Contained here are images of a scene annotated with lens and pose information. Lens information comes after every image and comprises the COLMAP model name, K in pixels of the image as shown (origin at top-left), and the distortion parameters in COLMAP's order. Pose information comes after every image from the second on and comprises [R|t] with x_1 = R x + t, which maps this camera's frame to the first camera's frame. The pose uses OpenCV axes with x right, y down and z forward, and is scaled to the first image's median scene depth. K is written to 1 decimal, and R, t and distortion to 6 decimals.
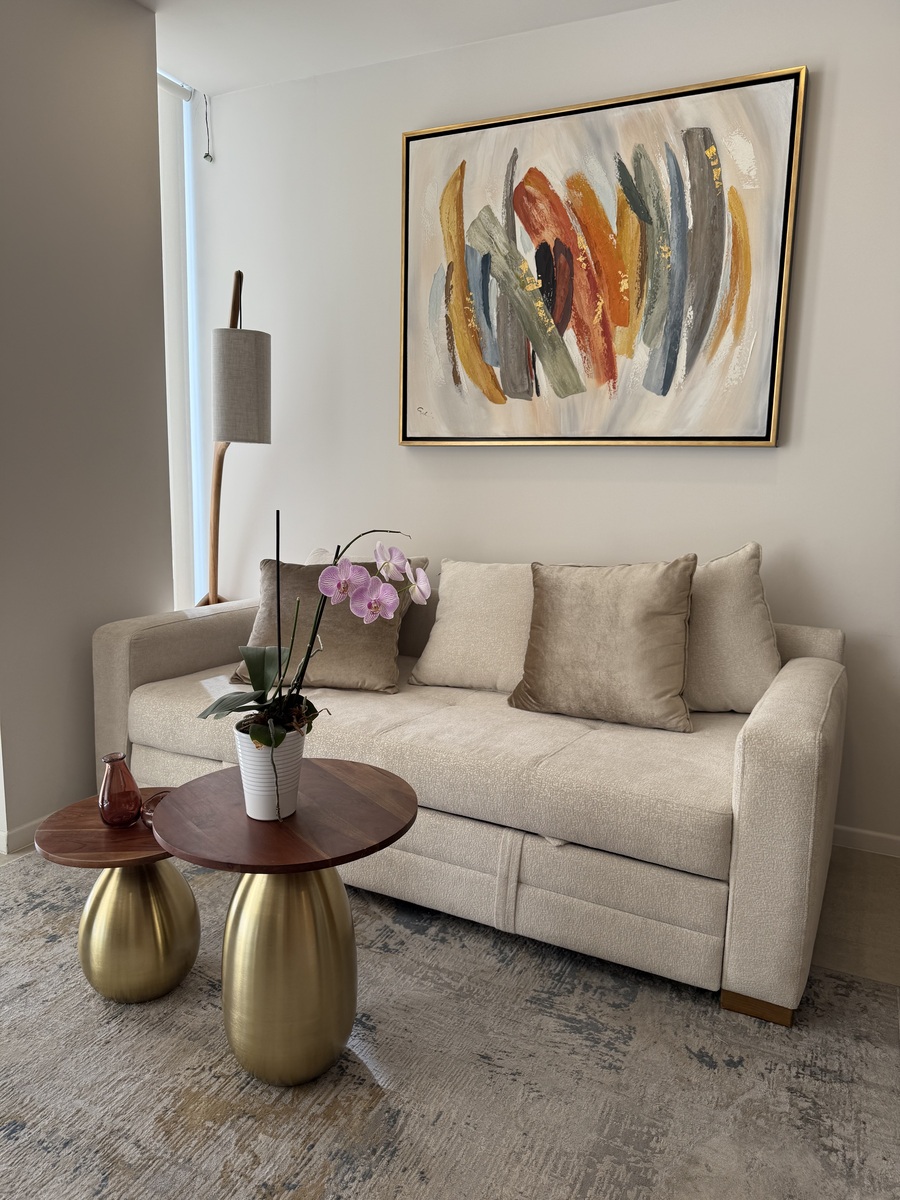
lens RADIAL K [[850.7, 0, 443.6], [0, 850.7, 605.2], [0, 0, 1]] dist [0.037931, -0.047132]
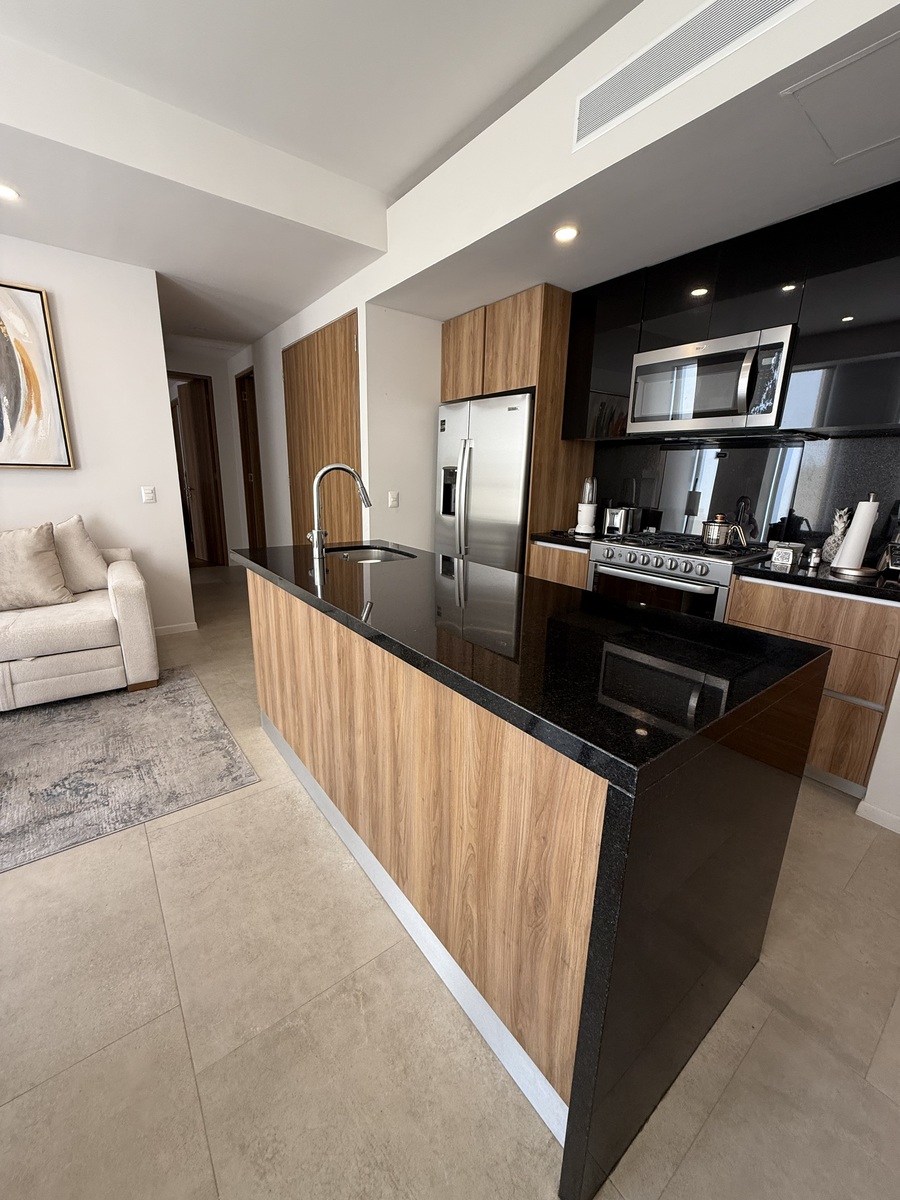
lens RADIAL K [[473.8, 0, 454.2], [0, 473.8, 595.4], [0, 0, 1]] dist [0.000334, -0.000173]
pose [[0.441790, -0.230760, 0.866932, -0.322062], [0.129675, 0.972629, 0.192813, 0.019990], [-0.887697, 0.027236, 0.459622, -0.426161]]
